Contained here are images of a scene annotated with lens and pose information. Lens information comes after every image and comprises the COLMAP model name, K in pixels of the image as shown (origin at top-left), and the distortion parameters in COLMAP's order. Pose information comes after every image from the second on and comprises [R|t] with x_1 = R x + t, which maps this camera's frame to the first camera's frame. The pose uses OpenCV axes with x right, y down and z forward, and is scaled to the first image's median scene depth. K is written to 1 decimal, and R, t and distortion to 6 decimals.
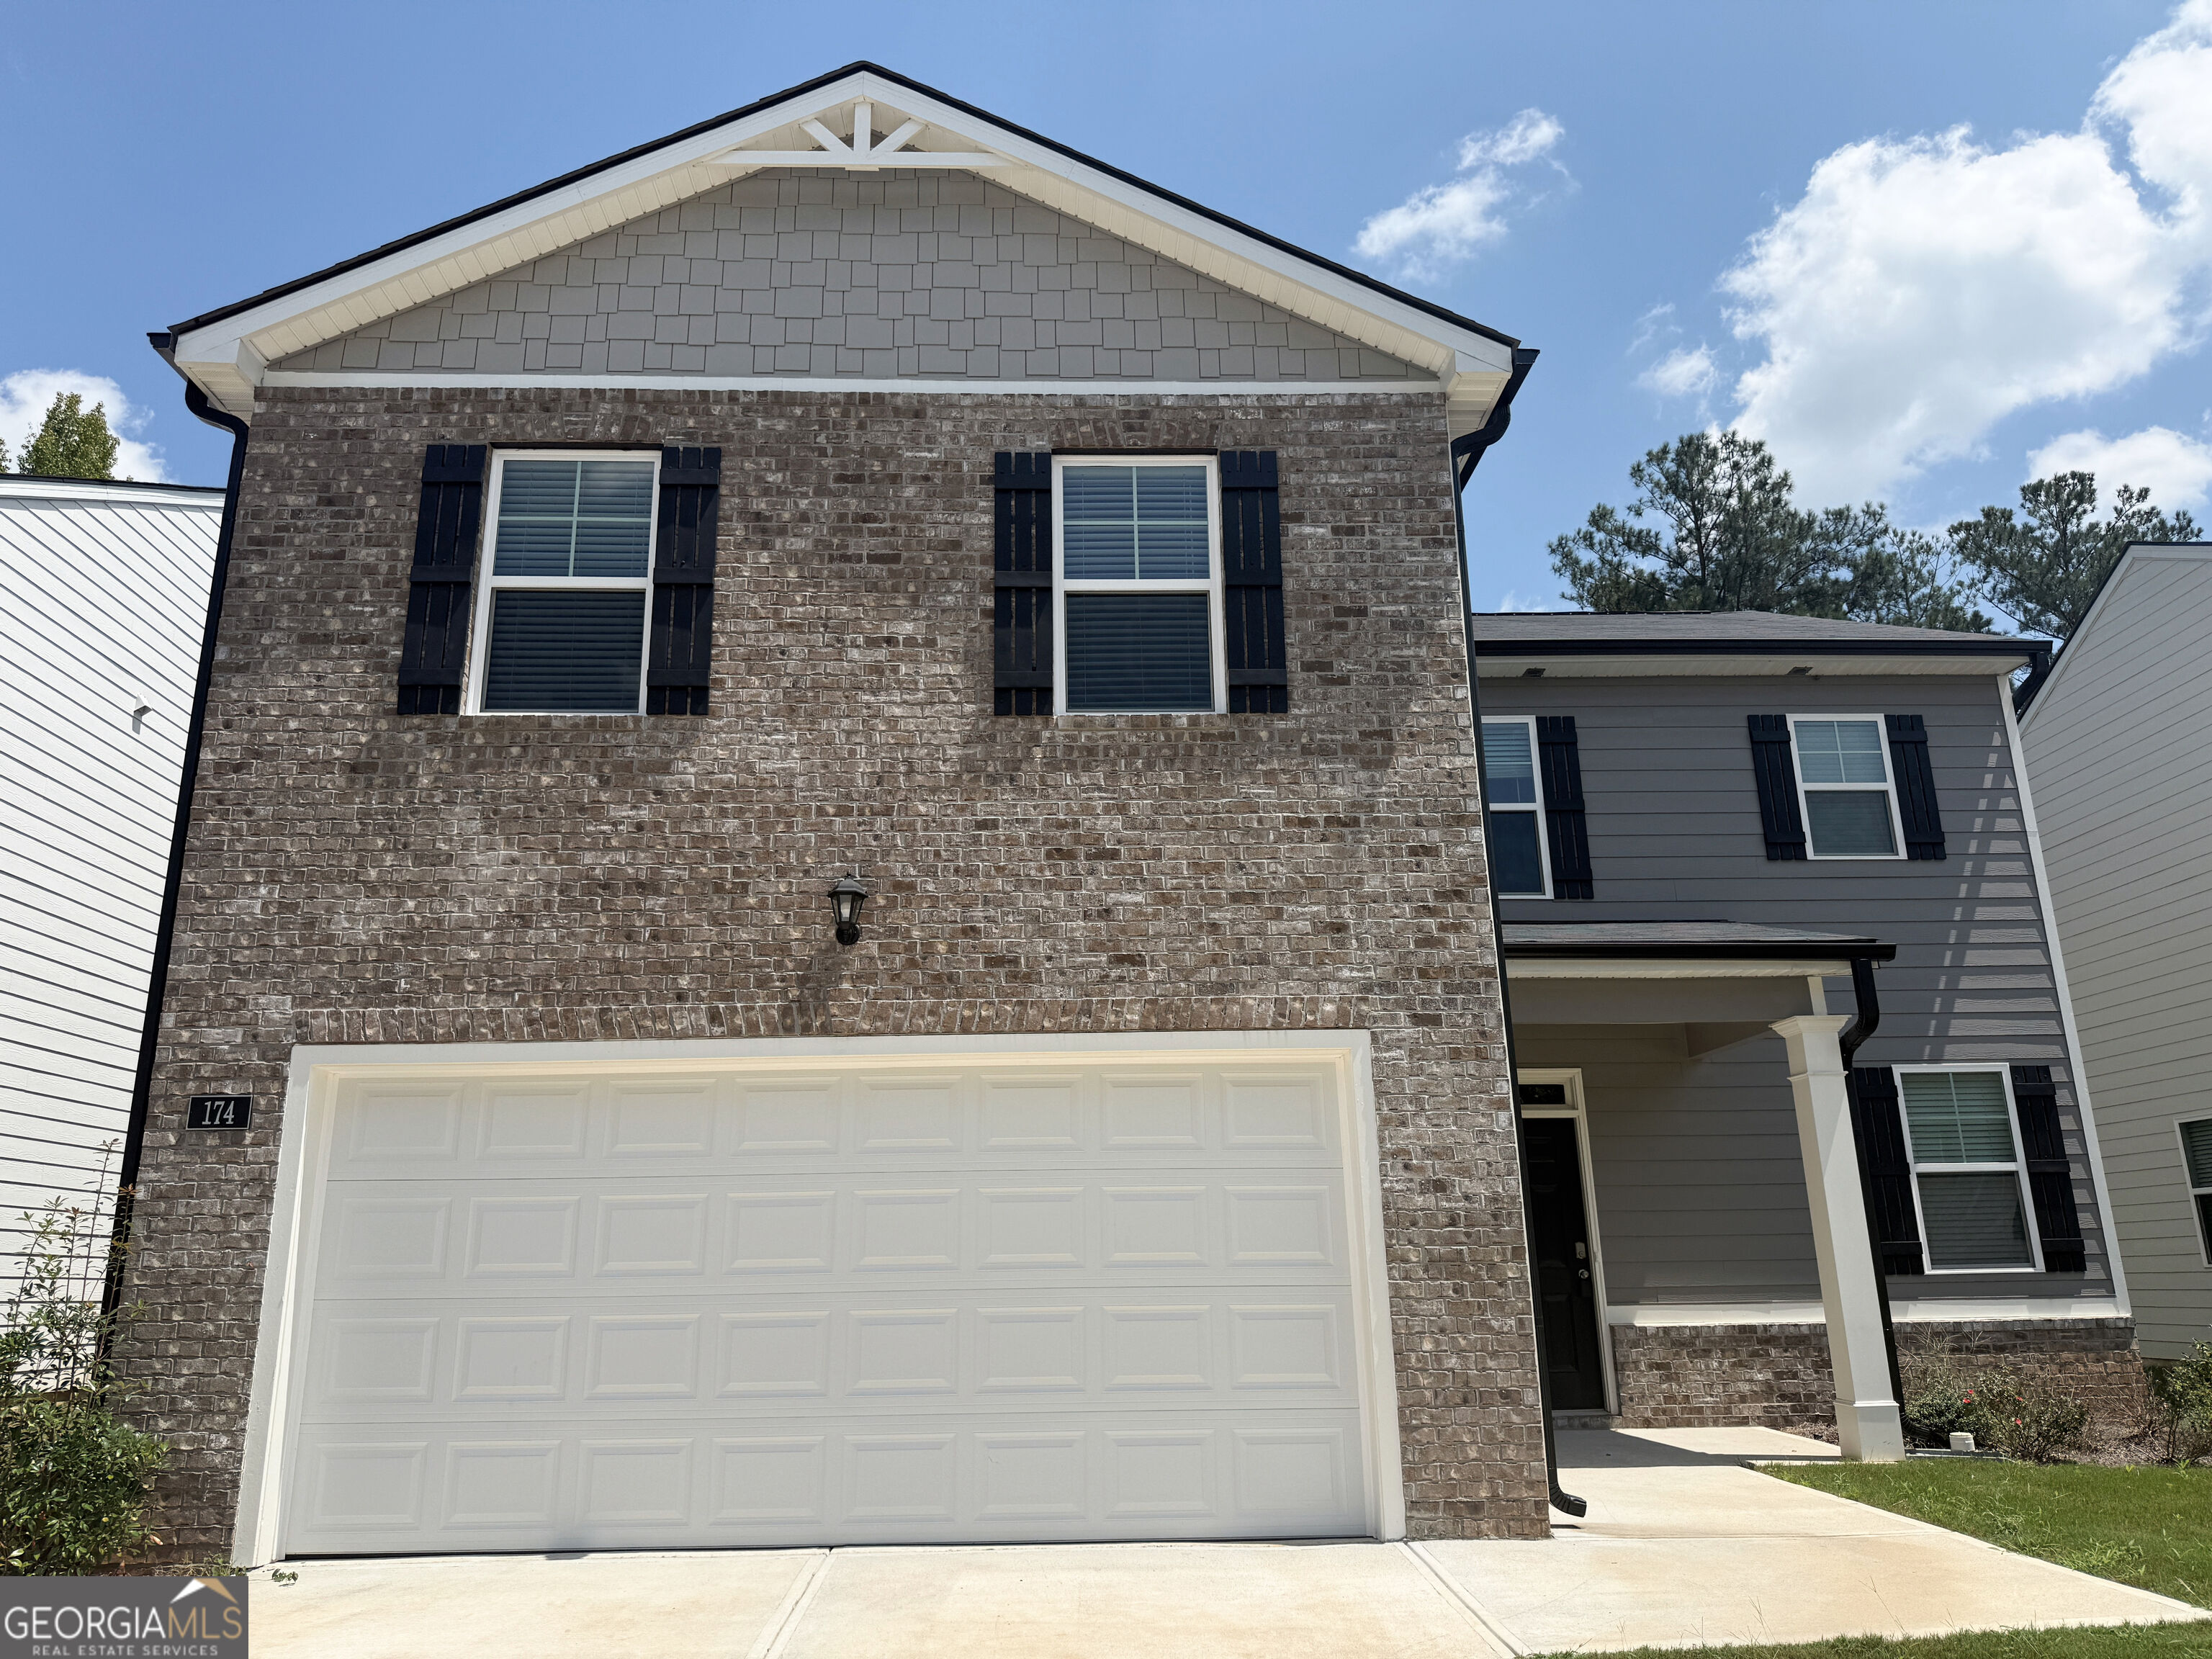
lens RADIAL K [[1558.8, 0, 1104.4], [0, 1558.8, 822.5], [0, 0, 1]] dist [0.104186, -0.163307]
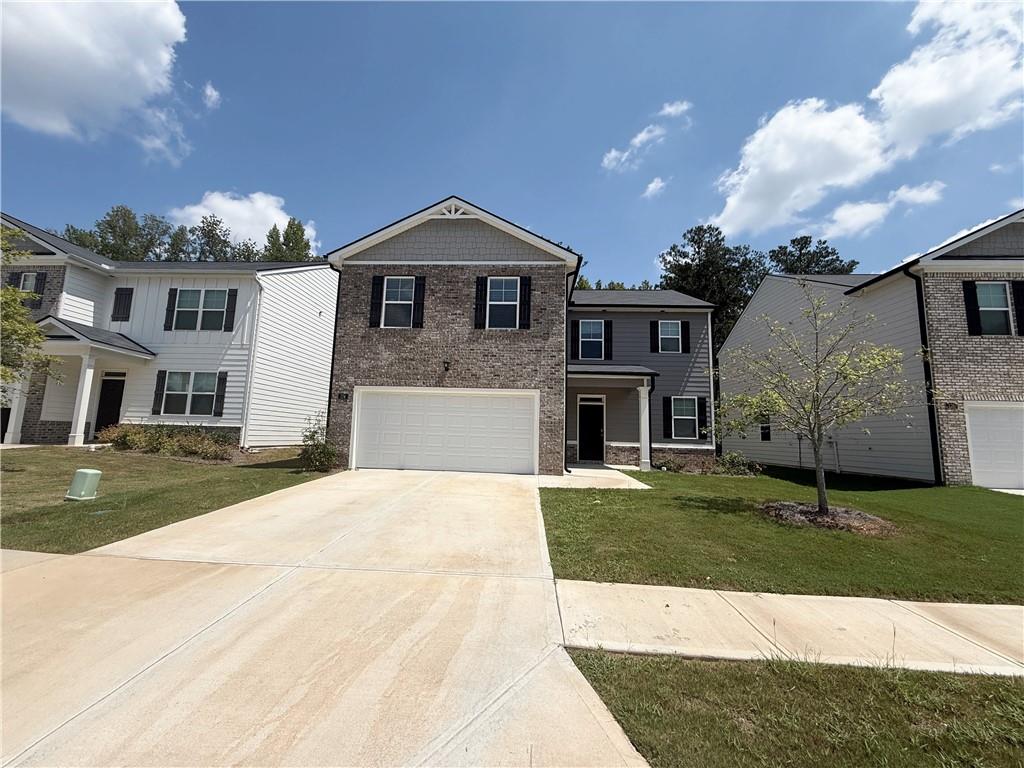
lens RADIAL K [[409.1, 0, 509.3], [0, 409.1, 385.5], [0, 0, 1]] dist [-0.000305, 0.000018]
pose [[0.994323, 0.032479, -0.101325, 0.185943], [-0.016096, 0.987227, 0.158505, -0.095566], [0.105179, -0.155974, 0.982145, -0.376174]]
